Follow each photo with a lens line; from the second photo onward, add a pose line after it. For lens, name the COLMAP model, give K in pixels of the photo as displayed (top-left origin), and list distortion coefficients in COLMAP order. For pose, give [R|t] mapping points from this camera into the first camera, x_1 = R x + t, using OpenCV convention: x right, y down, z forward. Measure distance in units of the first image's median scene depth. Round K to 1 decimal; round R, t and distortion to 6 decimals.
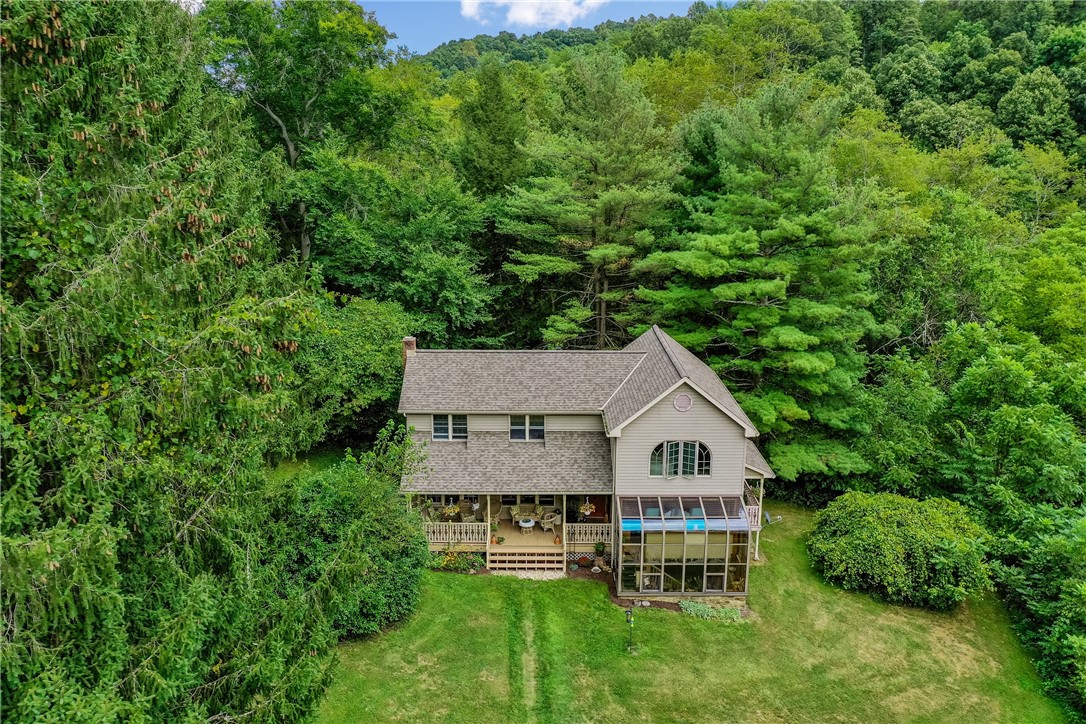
lens RADIAL K [[872.9, 0, 543.0], [0, 872.9, 362.0], [0, 0, 1]] dist [-0.001376, -0.001381]
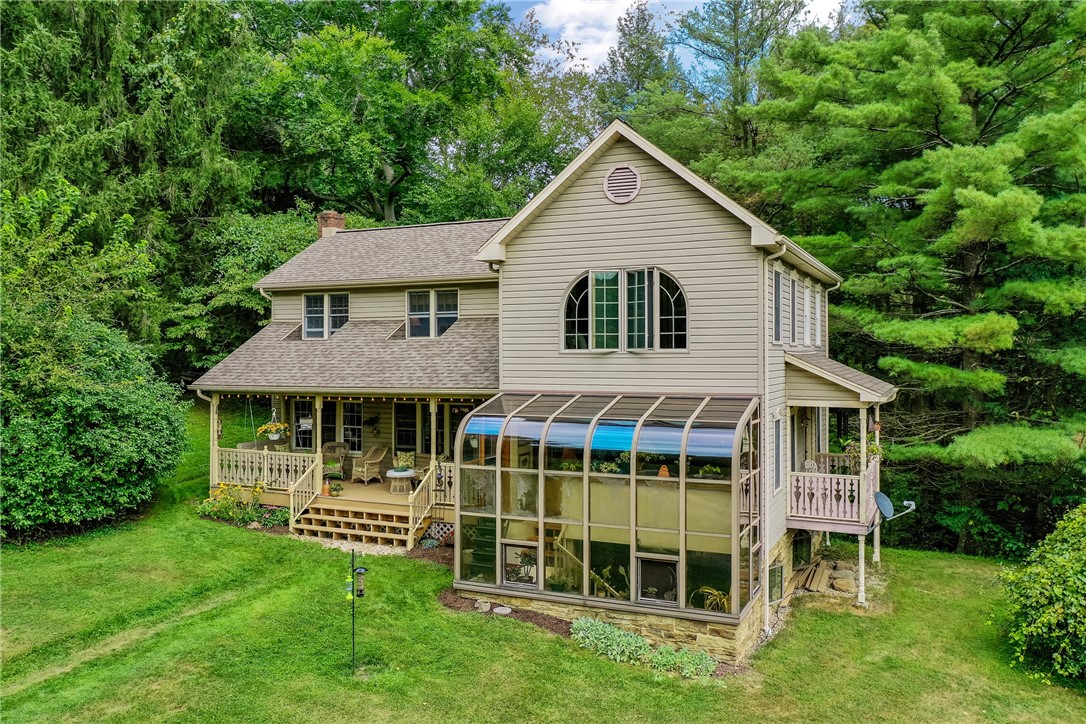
lens RADIAL K [[858.2, 0, 543.0], [0, 858.2, 362.0], [0, 0, 1]] dist [-0.007665, -0.004836]
pose [[0.906344, 0.001766, -0.422536, 0.312275], [-0.106124, 0.968889, -0.223587, 0.244094], [0.408996, 0.247488, 0.878335, 0.583266]]
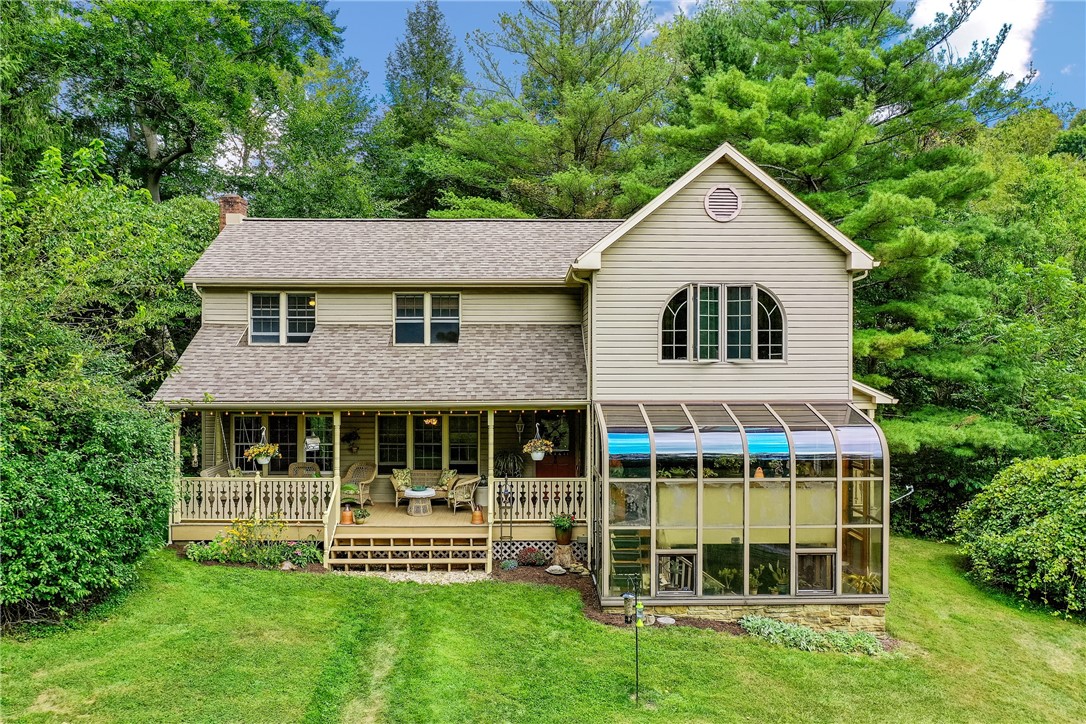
lens RADIAL K [[858.2, 0, 543.0], [0, 858.2, 362.0], [0, 0, 1]] dist [-0.007665, -0.004836]
pose [[0.999775, -0.000932, 0.021214, 0.045353], [0.006117, 0.969337, -0.245658, 0.250100], [-0.020335, 0.245732, 0.969125, 0.534482]]
